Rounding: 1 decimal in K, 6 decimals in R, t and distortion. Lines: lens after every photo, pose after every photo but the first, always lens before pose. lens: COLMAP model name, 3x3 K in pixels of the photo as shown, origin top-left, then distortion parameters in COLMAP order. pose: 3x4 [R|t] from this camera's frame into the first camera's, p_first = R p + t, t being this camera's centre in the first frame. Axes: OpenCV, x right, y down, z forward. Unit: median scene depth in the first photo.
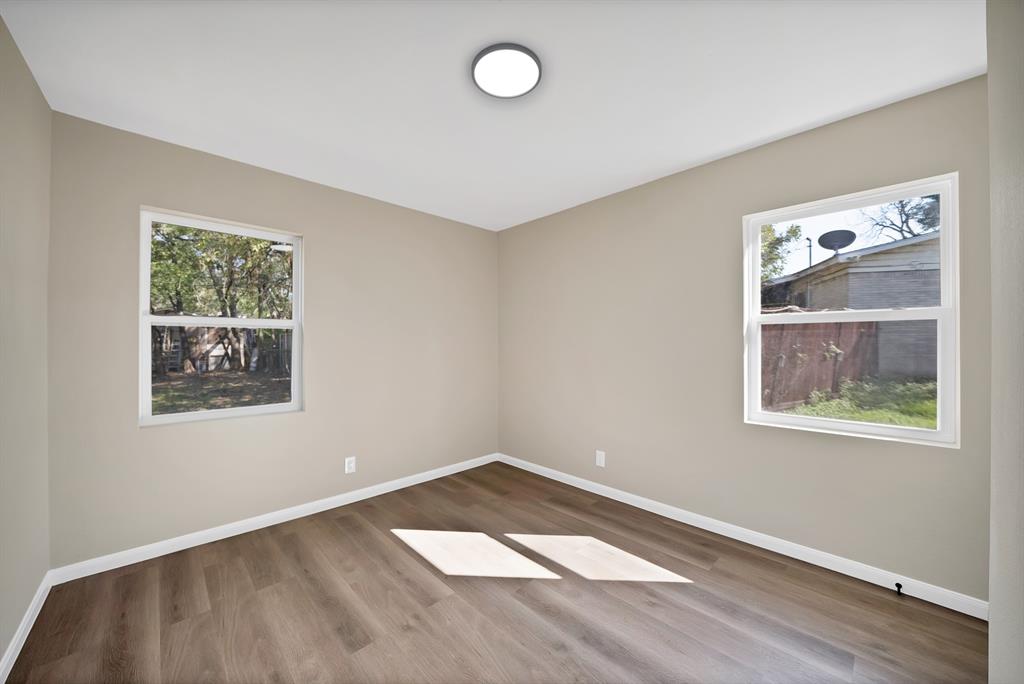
lens RADIAL K [[373.7, 0, 509.2], [0, 373.7, 345.2], [0, 0, 1]] dist [-0.011982, 0.000191]
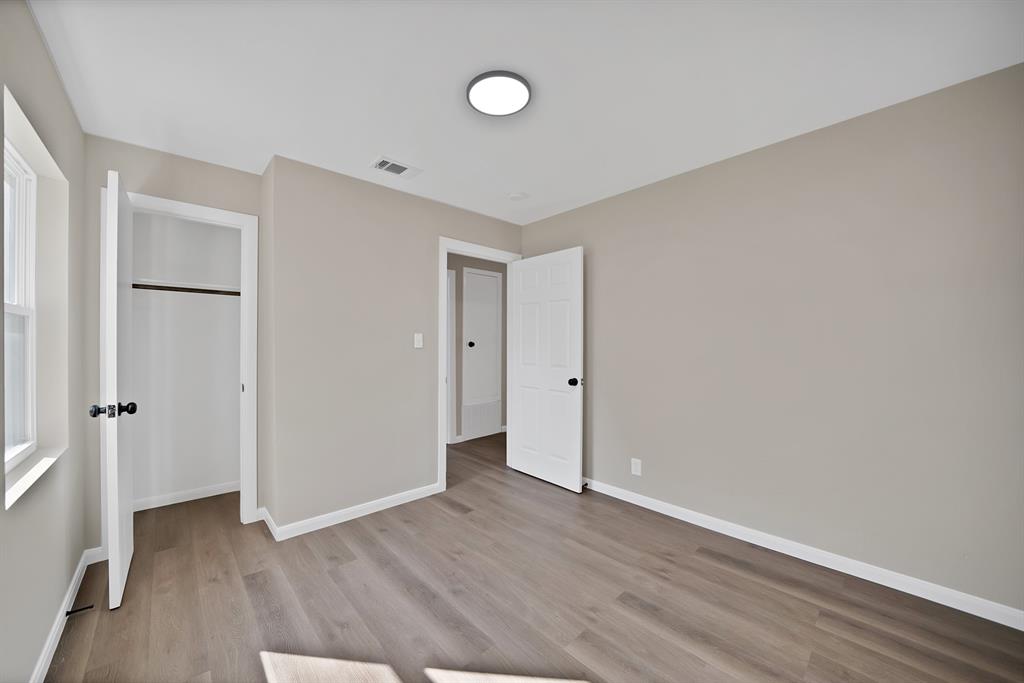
lens RADIAL K [[373.7, 0, 509.2], [0, 373.7, 344.7], [0, 0, 1]] dist [-0.011982, 0.000191]
pose [[-0.999984, 0.005025, 0.002468, -0.035994], [0.005035, 0.999979, 0.004188, -0.006804], [-0.002447, 0.004200, -0.999988, 1.980452]]
